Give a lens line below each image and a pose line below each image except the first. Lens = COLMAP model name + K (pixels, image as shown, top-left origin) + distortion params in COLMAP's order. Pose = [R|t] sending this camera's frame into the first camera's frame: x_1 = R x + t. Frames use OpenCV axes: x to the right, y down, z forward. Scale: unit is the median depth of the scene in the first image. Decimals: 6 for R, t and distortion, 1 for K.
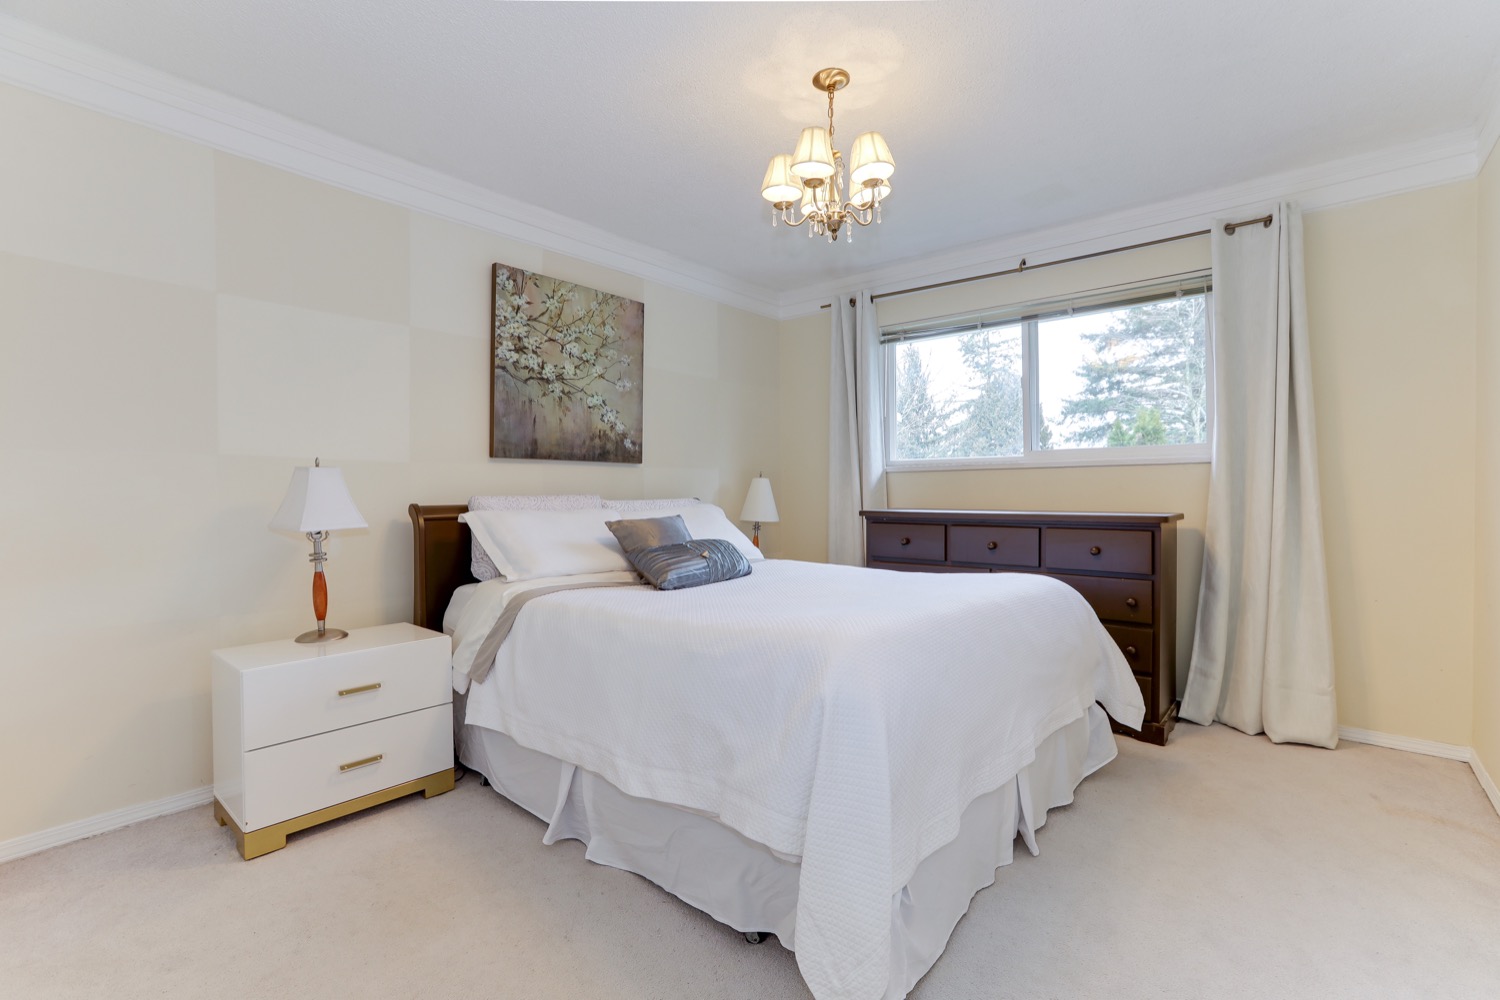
lens RADIAL K [[685.3, 0, 748.5], [0, 685.3, 499.5], [0, 0, 1]] dist [-0.026879, 0.011234]
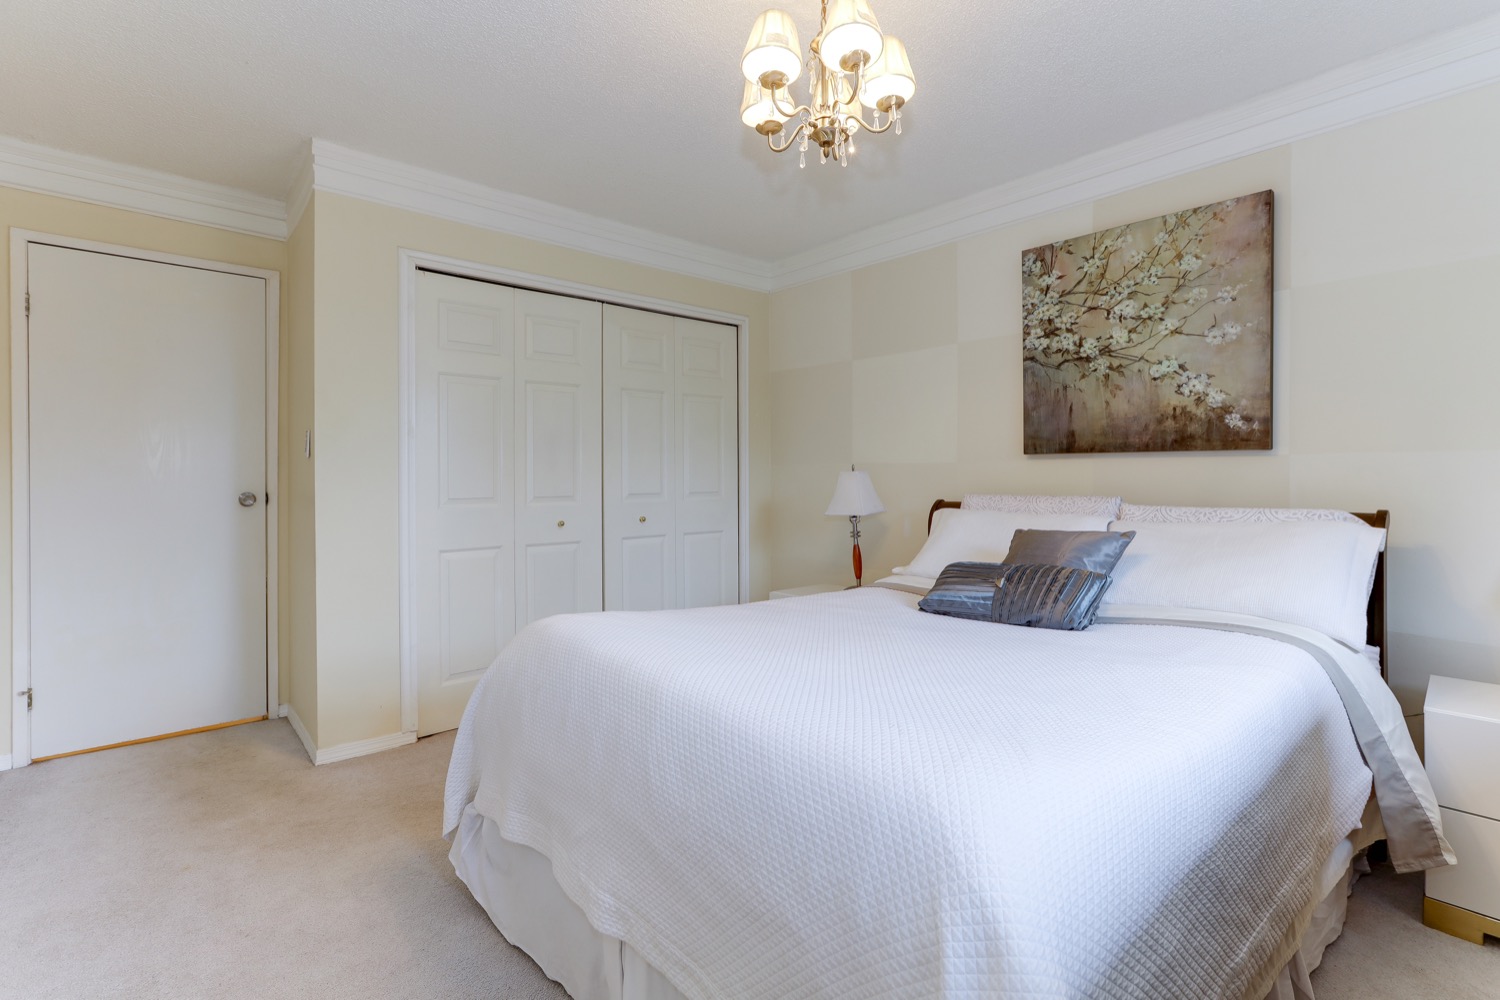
lens RADIAL K [[685.3, 0, 749.0], [0, 685.3, 484.3], [0, 0, 1]] dist [-0.026879, 0.011234]
pose [[-0.138201, 0.011732, -0.990335, 0.587571], [-0.012993, 0.999822, 0.013657, -0.026198], [0.990319, 0.014754, -0.138024, 0.702493]]
